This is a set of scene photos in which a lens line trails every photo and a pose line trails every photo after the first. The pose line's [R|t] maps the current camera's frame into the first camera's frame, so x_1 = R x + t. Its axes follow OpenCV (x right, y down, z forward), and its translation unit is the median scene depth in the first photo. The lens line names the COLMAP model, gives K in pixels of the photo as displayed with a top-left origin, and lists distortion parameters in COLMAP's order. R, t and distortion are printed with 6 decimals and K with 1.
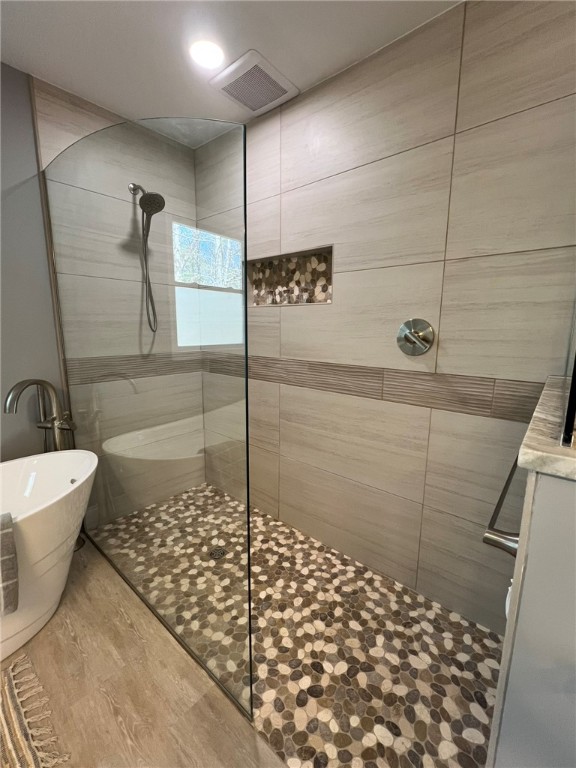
lens RADIAL K [[328.8, 0, 287.8], [0, 328.8, 382.8], [0, 0, 1]] dist [0.004514, 0.000330]
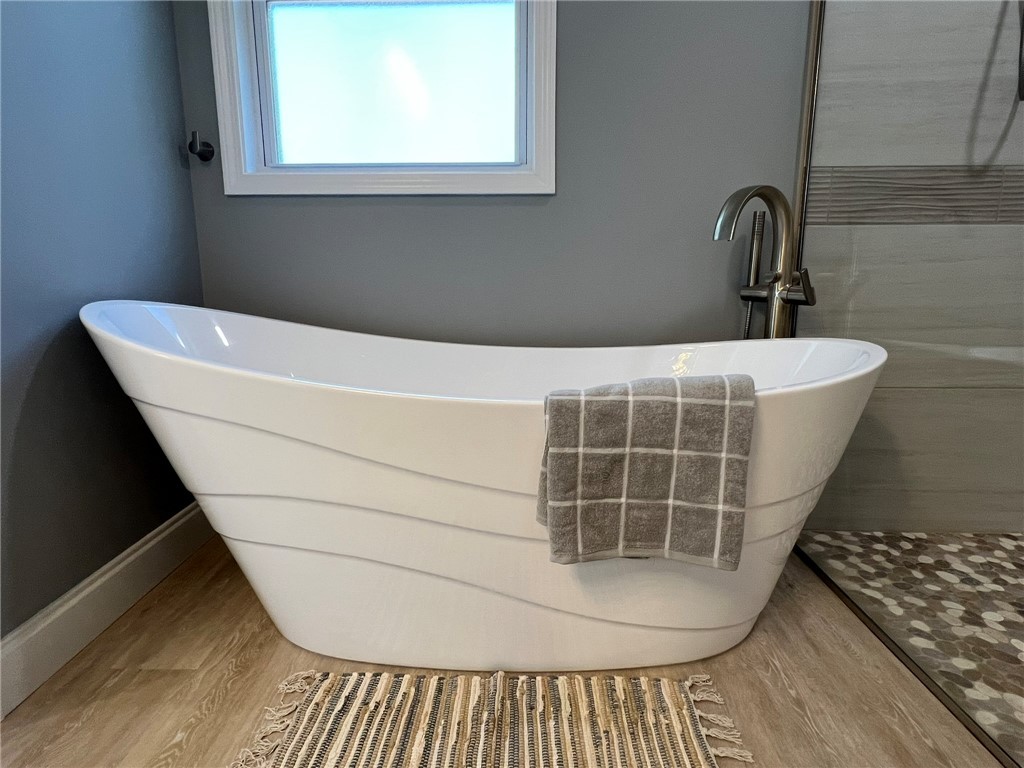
lens RADIAL K [[578.5, 0, 506.6], [0, 578.5, 383.0], [0, 0, 1]] dist [0.000337, -0.000983]
pose [[0.634959, 0.135397, -0.760589, -0.261507], [-0.124861, 0.989564, 0.071921, 0.242947], [0.762389, 0.049301, 0.645238, 0.112914]]
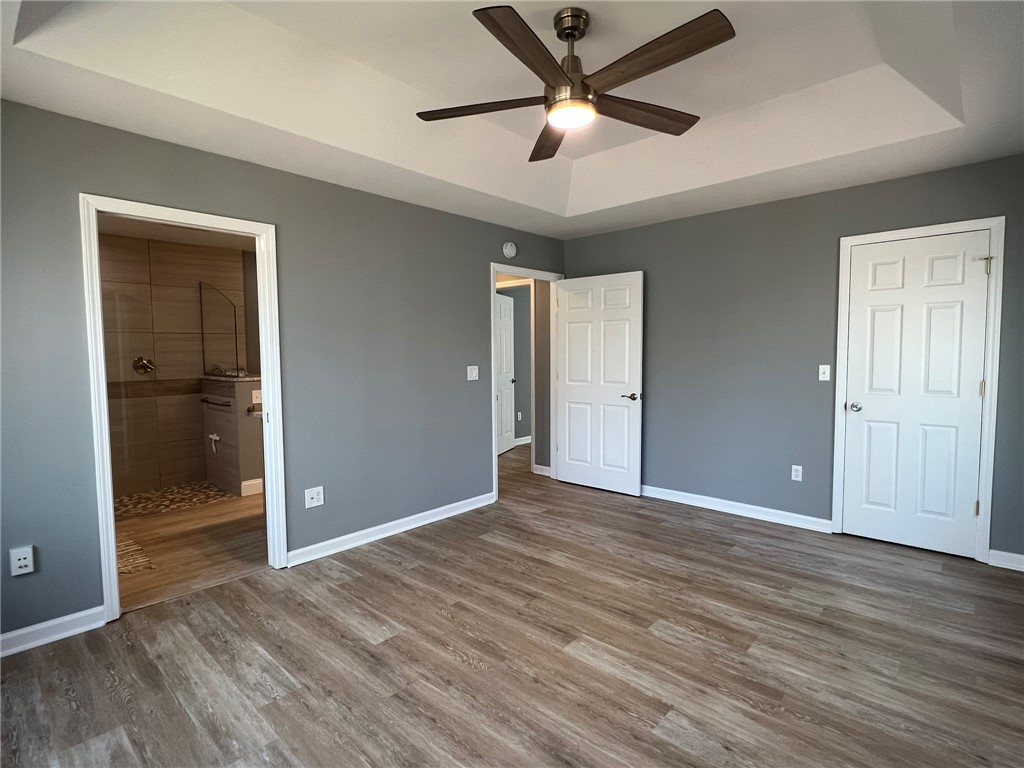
lens RADIAL K [[518.0, 0, 507.6], [0, 518.0, 386.8], [0, 0, 1]] dist [-0.007183, -0.000202]
pose [[0.035542, -0.079346, 0.996213, -2.433996], [0.176848, 0.981610, 0.071873, 0.152450], [-0.983596, 0.173624, 0.048921, -1.250544]]
